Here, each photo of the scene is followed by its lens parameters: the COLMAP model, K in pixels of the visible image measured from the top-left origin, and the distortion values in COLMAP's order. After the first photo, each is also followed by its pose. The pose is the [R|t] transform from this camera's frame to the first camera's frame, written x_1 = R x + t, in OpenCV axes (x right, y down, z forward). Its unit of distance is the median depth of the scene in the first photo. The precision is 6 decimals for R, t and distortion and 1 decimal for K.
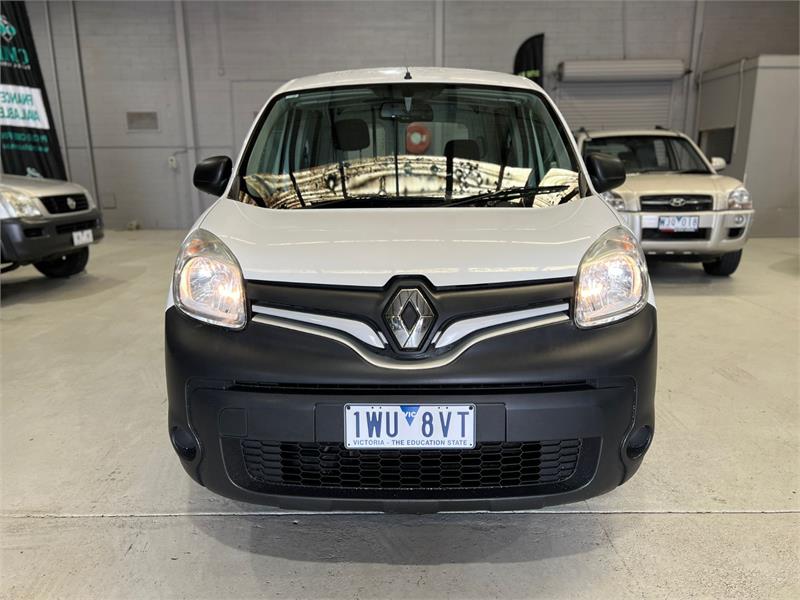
lens RADIAL K [[625.7, 0, 397.7], [0, 625.7, 300.4], [0, 0, 1]] dist [0.085398, -0.113579]
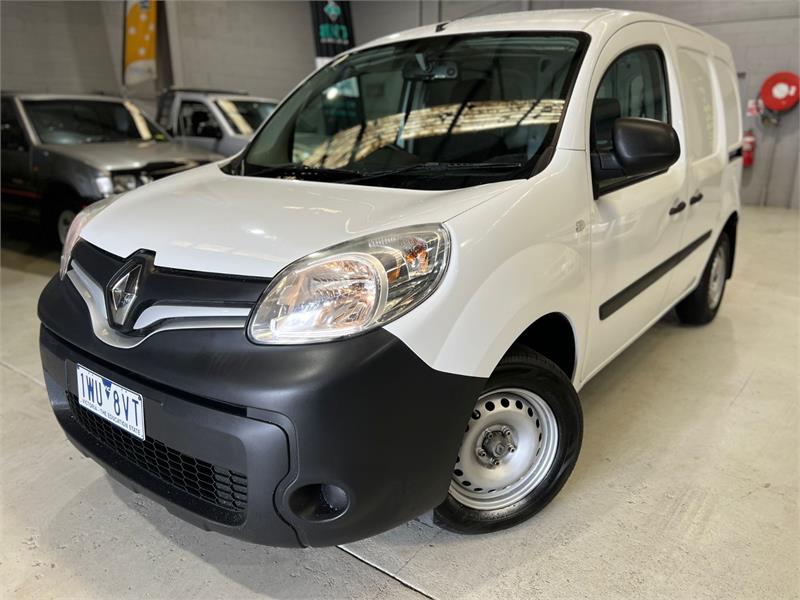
lens RADIAL K [[623.1, 0, 400.0], [0, 623.1, 300.0], [0, 0, 1]] dist [0.057381, -0.065639]
pose [[0.784335, 0.171516, -0.596155, 0.810100], [-0.135029, 0.985178, 0.105787, -0.106089], [0.605463, -0.002474, 0.795870, 0.414408]]
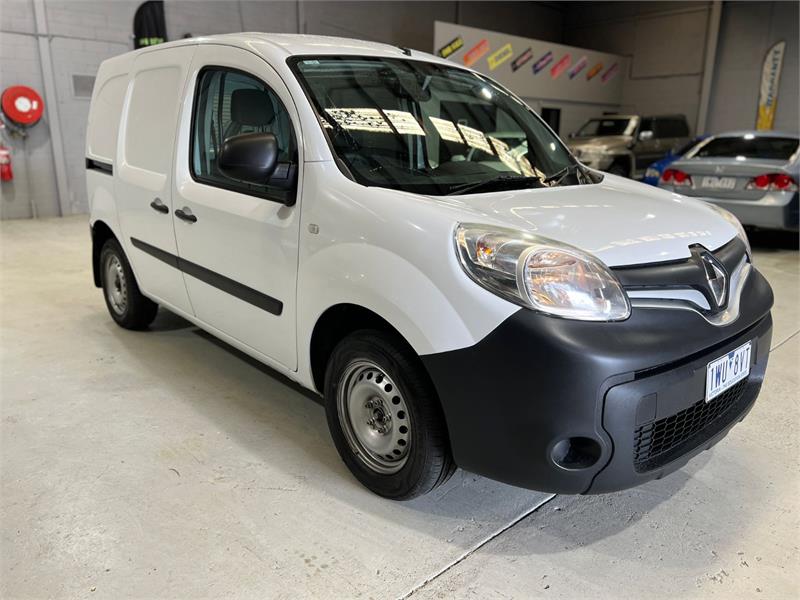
lens RADIAL K [[625.7, 0, 397.7], [0, 625.7, 300.4], [0, 0, 1]] dist [0.085398, -0.113579]
pose [[0.712969, -0.160697, 0.682533, -1.044772], [0.137452, 0.986530, 0.088690, -0.103499], [-0.687591, 0.030582, 0.725454, 0.475483]]
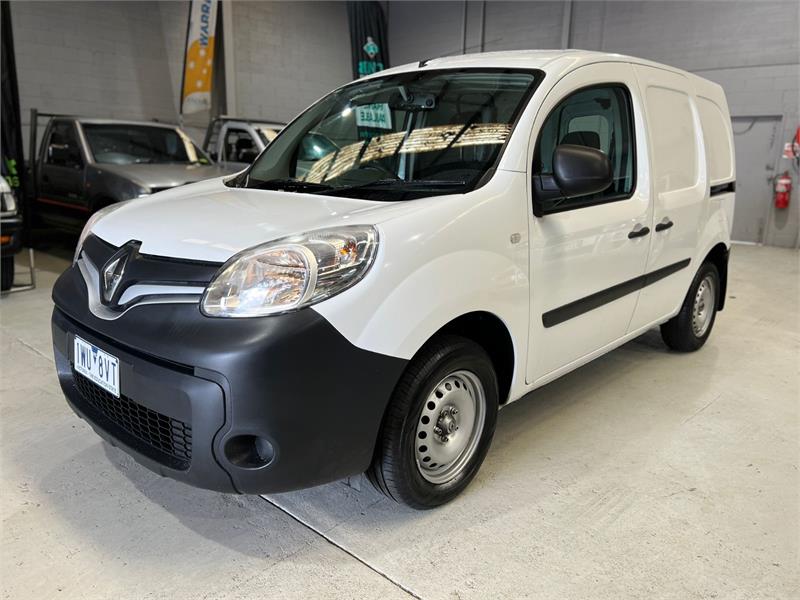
lens RADIAL K [[625.7, 0, 397.7], [0, 625.7, 300.4], [0, 0, 1]] dist [0.085398, -0.113579]
pose [[0.722345, 0.174689, -0.669105, 1.030916], [-0.176752, 0.982068, 0.065582, -0.083200], [0.668563, 0.070893, 0.740268, 0.415766]]
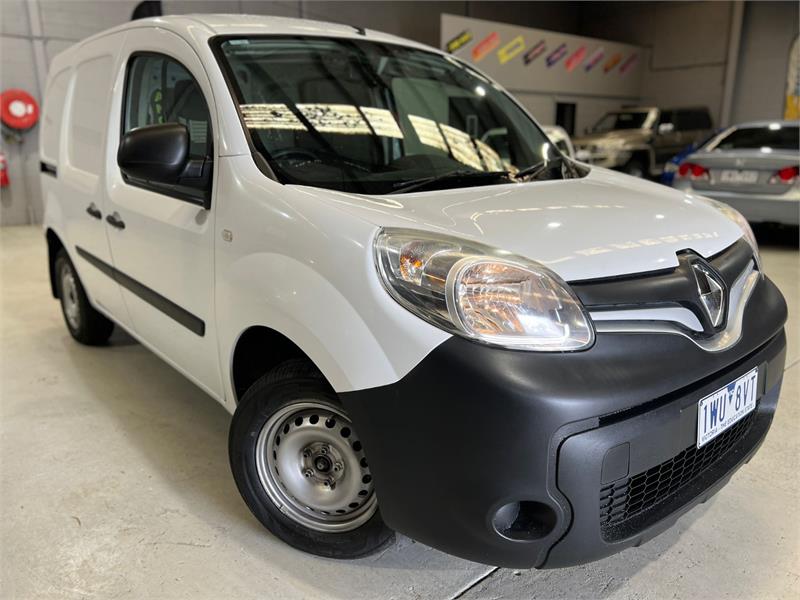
lens RADIAL K [[623.1, 0, 400.0], [0, 623.1, 300.0], [0, 0, 1]] dist [0.057381, -0.065639]
pose [[0.738080, -0.167603, 0.653564, -0.812947], [0.149895, 0.985181, 0.083365, -0.096270], [-0.657852, 0.036436, 0.752266, 0.513669]]
